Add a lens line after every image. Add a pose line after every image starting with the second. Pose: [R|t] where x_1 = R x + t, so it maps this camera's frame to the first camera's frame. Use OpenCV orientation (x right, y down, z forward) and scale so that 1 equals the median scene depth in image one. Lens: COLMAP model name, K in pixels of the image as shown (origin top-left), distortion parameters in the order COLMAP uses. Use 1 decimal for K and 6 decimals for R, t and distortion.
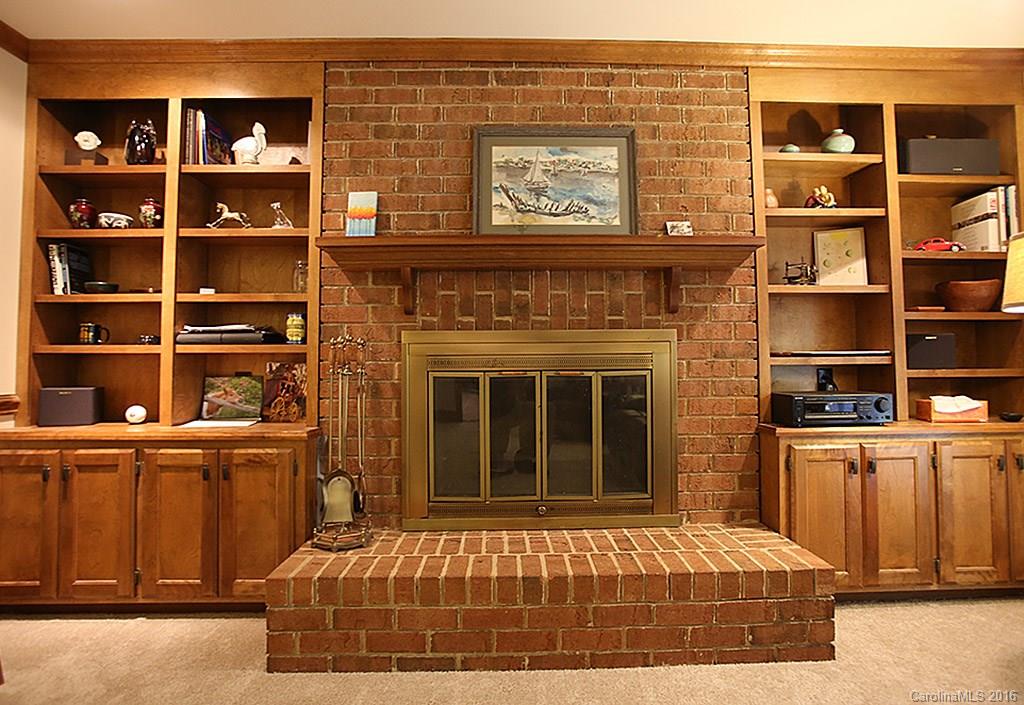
lens RADIAL K [[565.3, 0, 512.0], [0, 565.3, 352.5], [0, 0, 1]] dist [-0.085865, 0.050000]
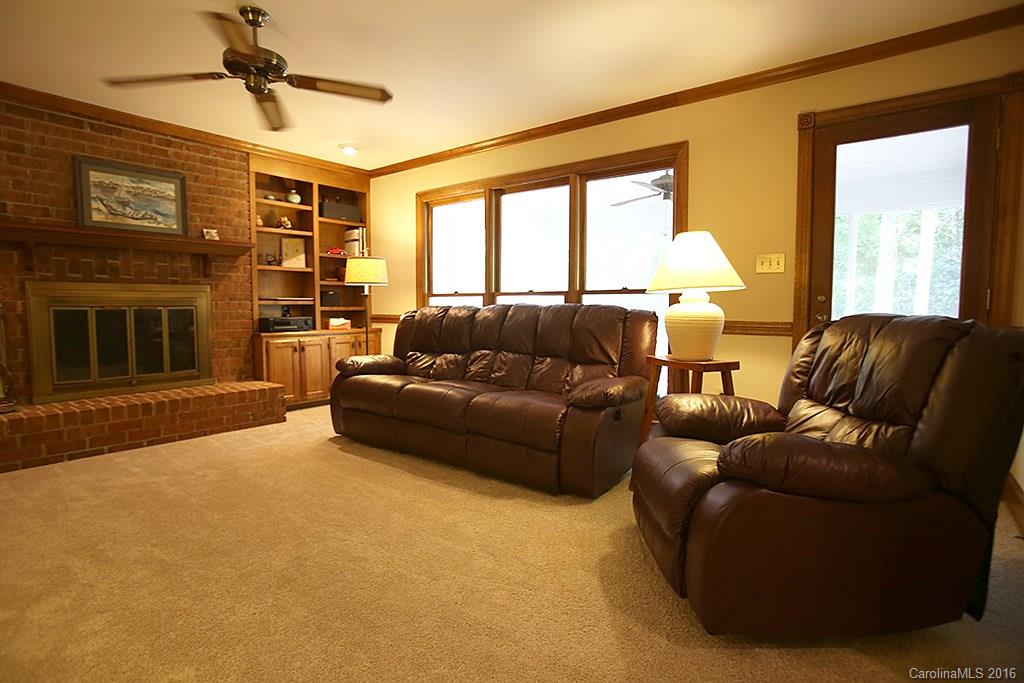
lens RADIAL K [[518.0, 0, 512.0], [0, 518.0, 341.5], [0, 0, 1]] dist [-0.074653, 0.034944]
pose [[0.640894, -0.045070, 0.766305, -0.388706], [-0.028989, 0.996142, 0.082832, -0.023975], [-0.767082, -0.075301, 0.637115, -0.940686]]
